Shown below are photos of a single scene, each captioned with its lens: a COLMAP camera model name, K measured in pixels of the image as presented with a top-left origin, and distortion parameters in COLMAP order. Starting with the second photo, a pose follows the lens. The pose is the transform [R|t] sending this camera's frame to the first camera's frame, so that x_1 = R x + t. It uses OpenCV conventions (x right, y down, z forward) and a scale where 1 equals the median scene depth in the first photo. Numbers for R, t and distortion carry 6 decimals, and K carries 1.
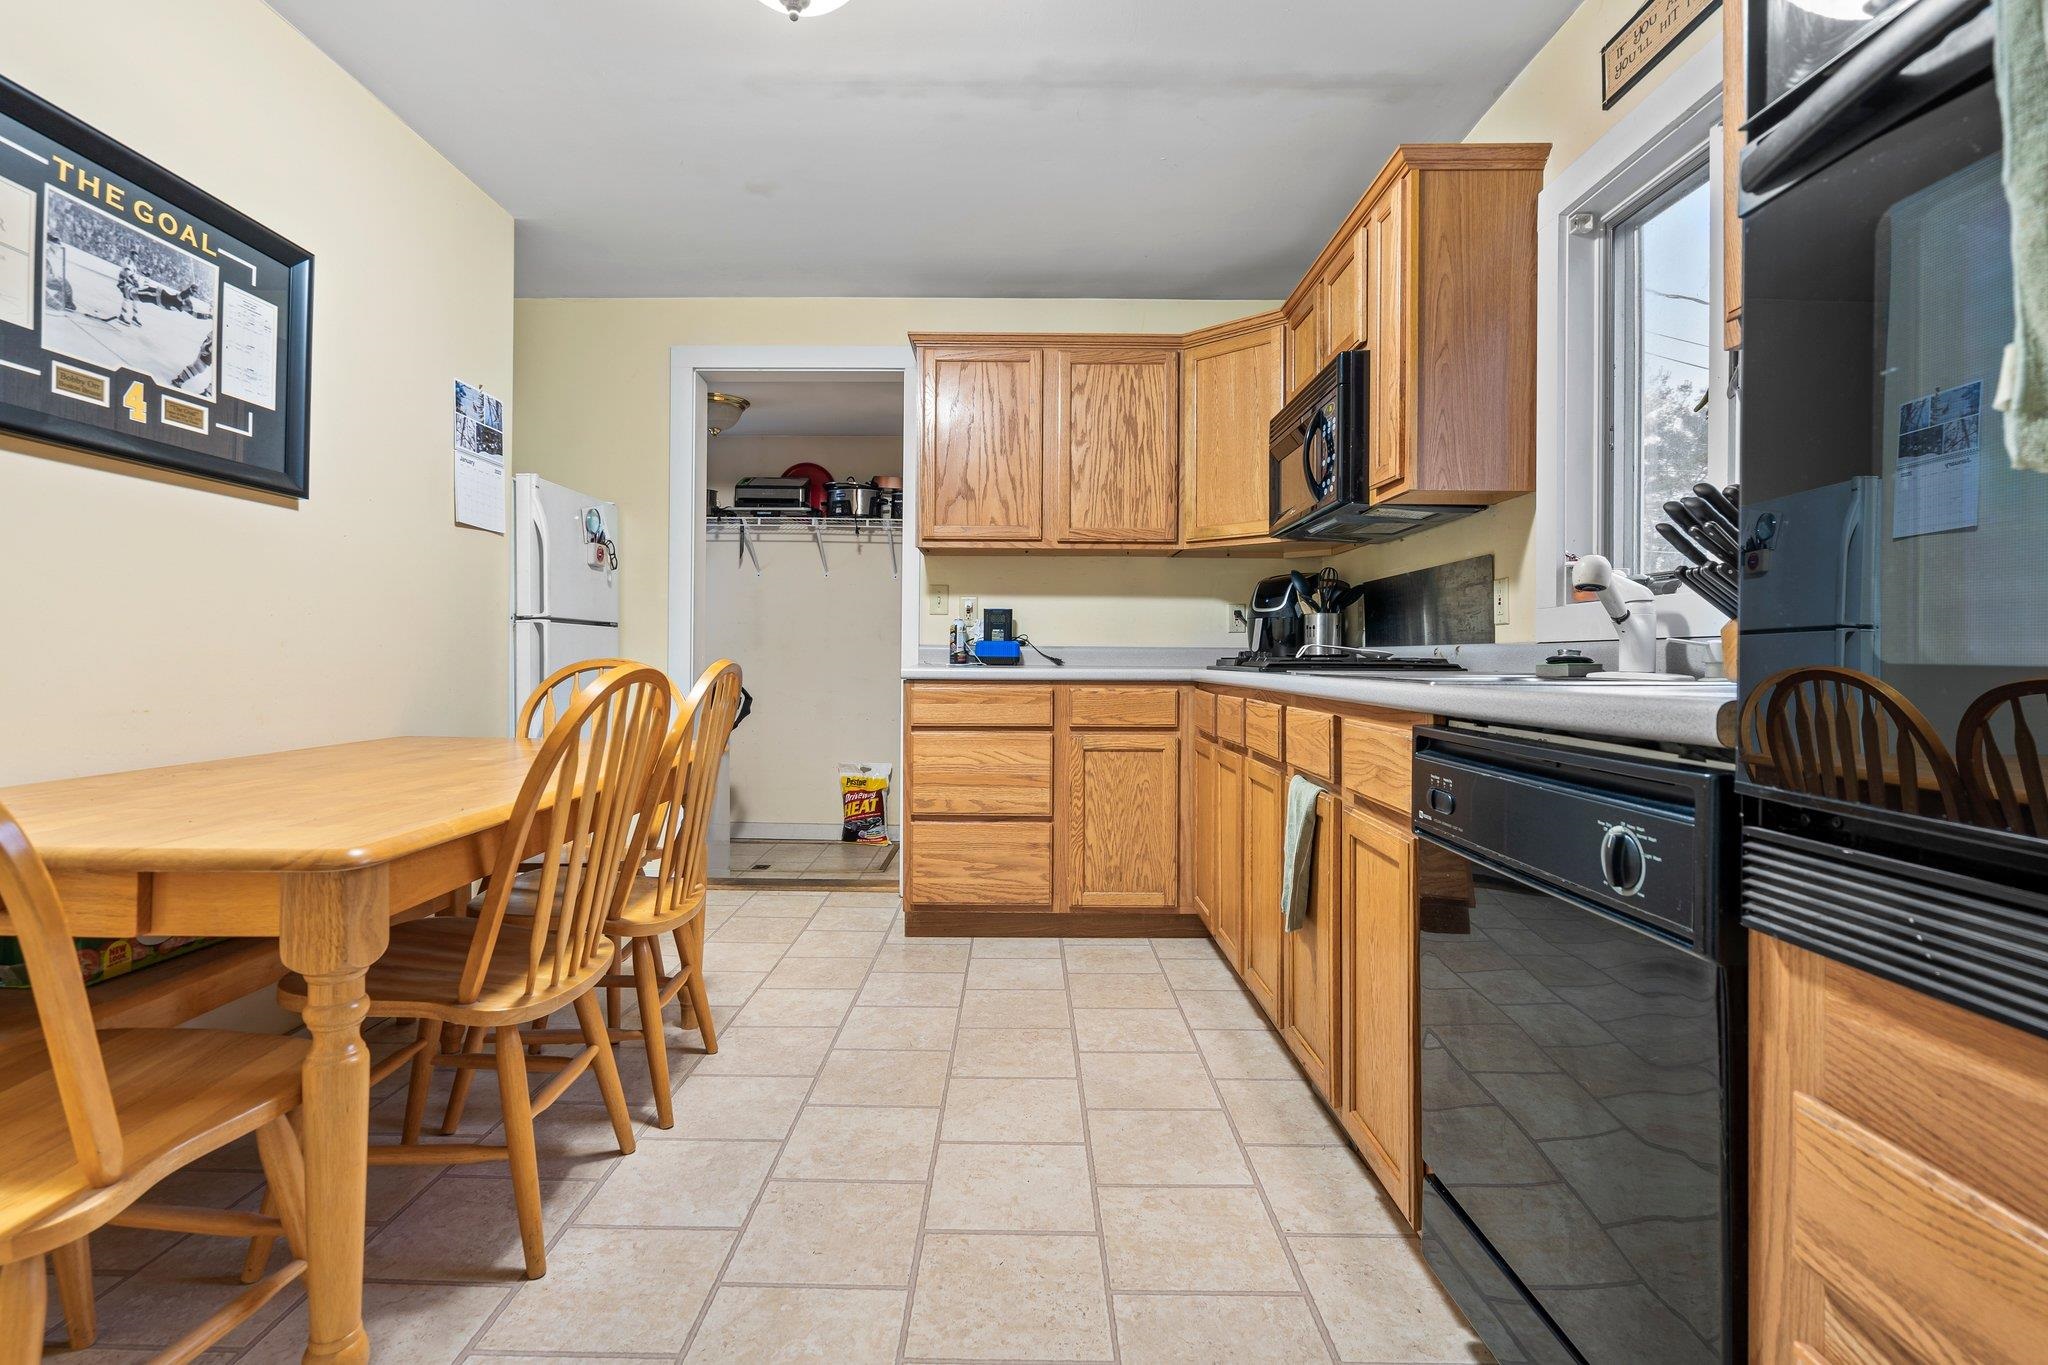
lens RADIAL K [[1003.5, 0, 1008.3], [0, 1003.5, 656.1], [0, 0, 1]] dist [0.003615, 0.000757]
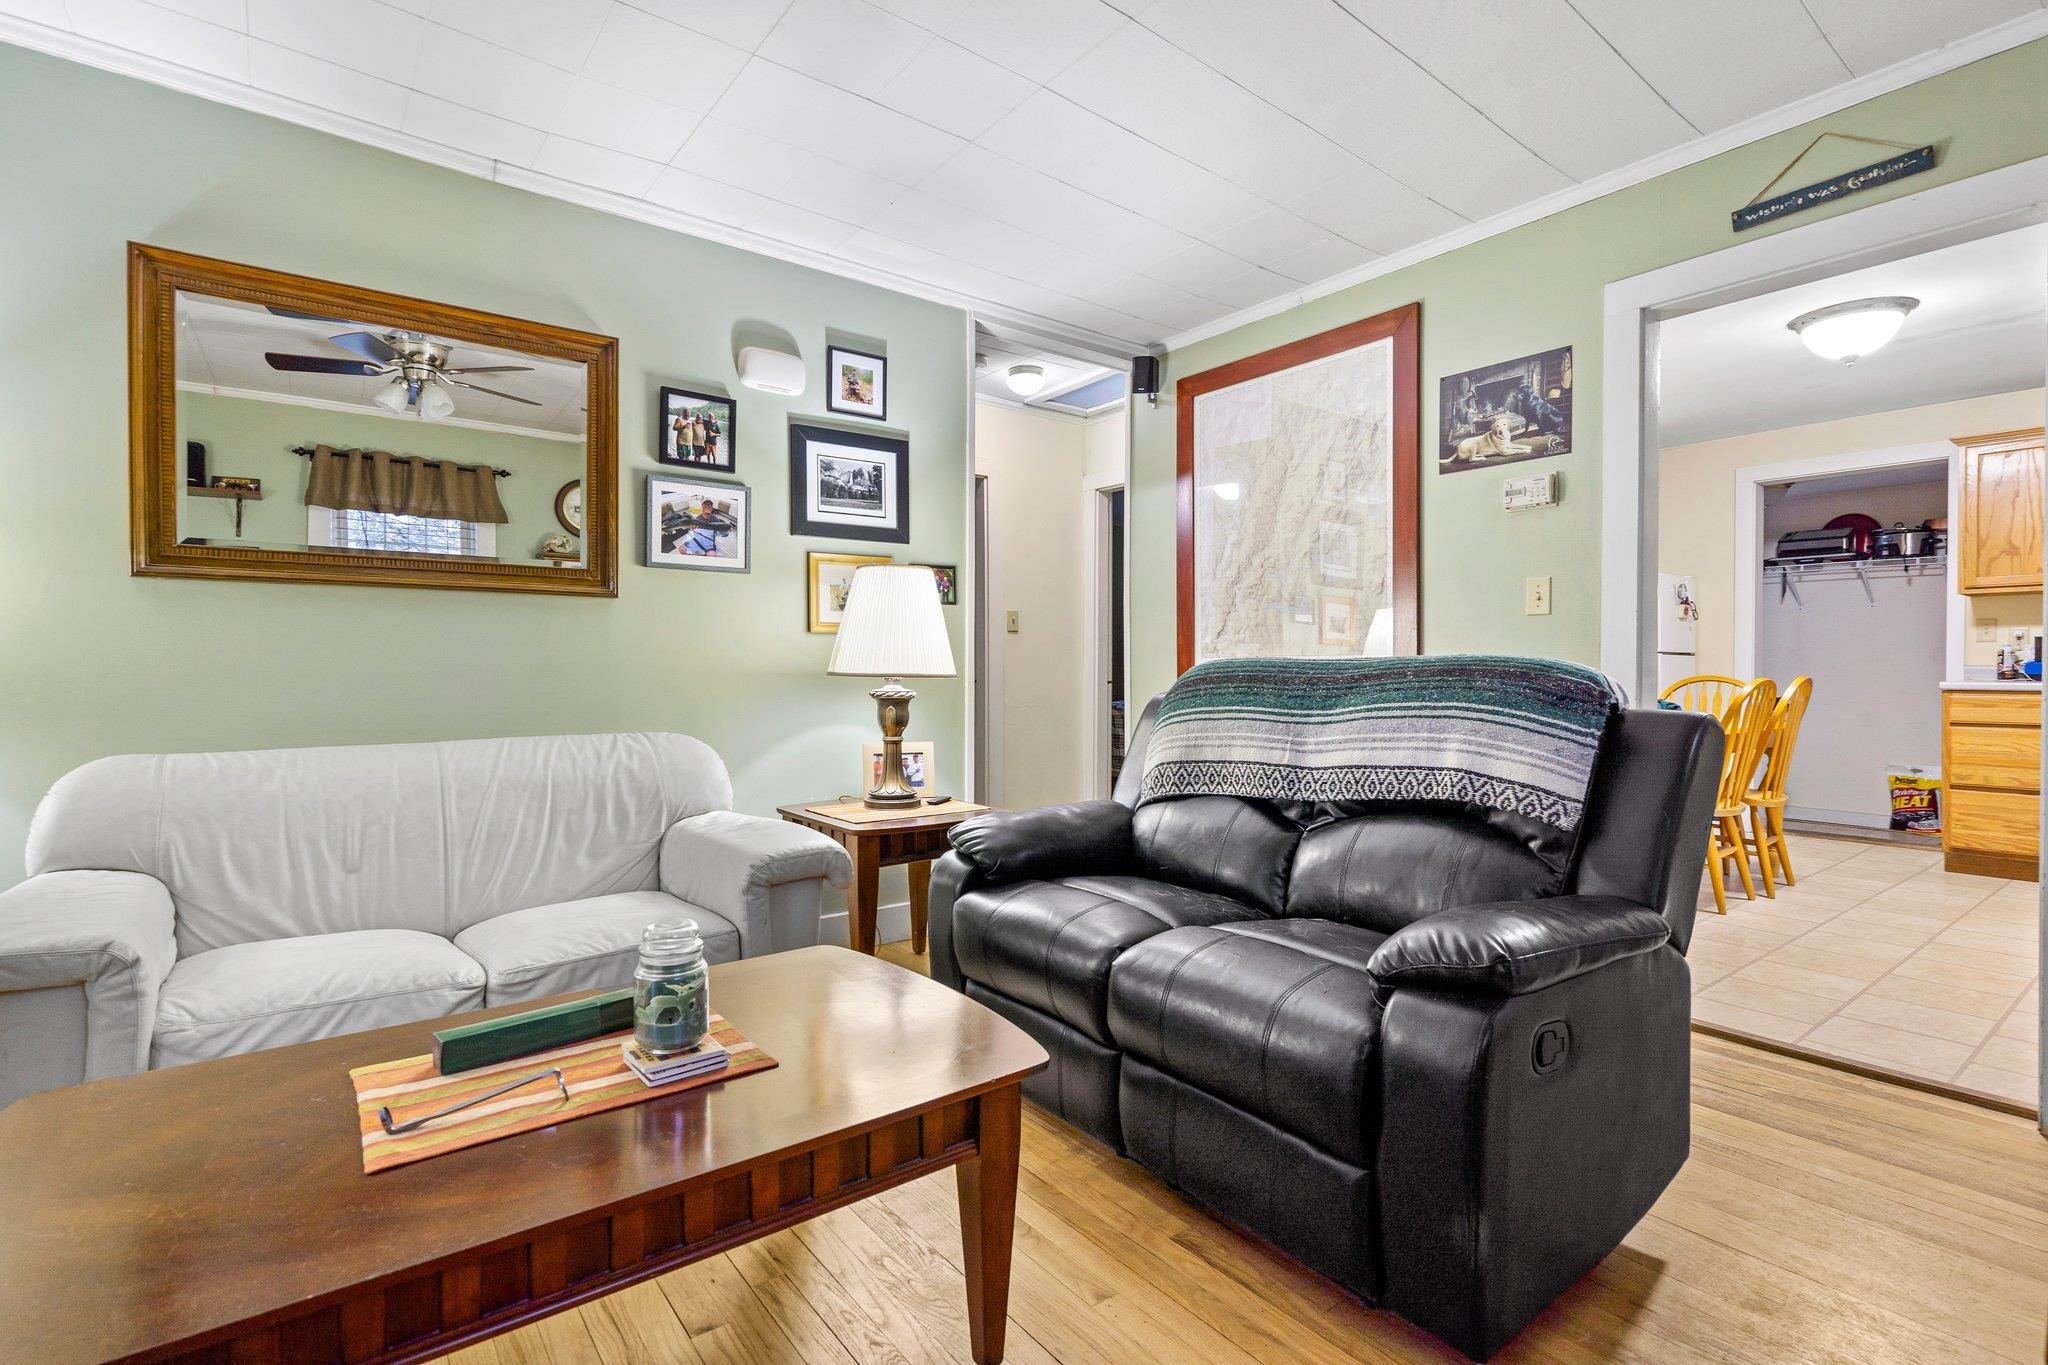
lens RADIAL K [[948.5, 0, 1022.5], [0, 948.5, 675.2], [0, 0, 1]] dist [0.001896, -0.000582]
pose [[0.613882, -0.000288, -0.789398, 0.162151], [0.002435, 0.999996, 0.001529, -0.003540], [0.789394, -0.002861, 0.613880, -0.883374]]
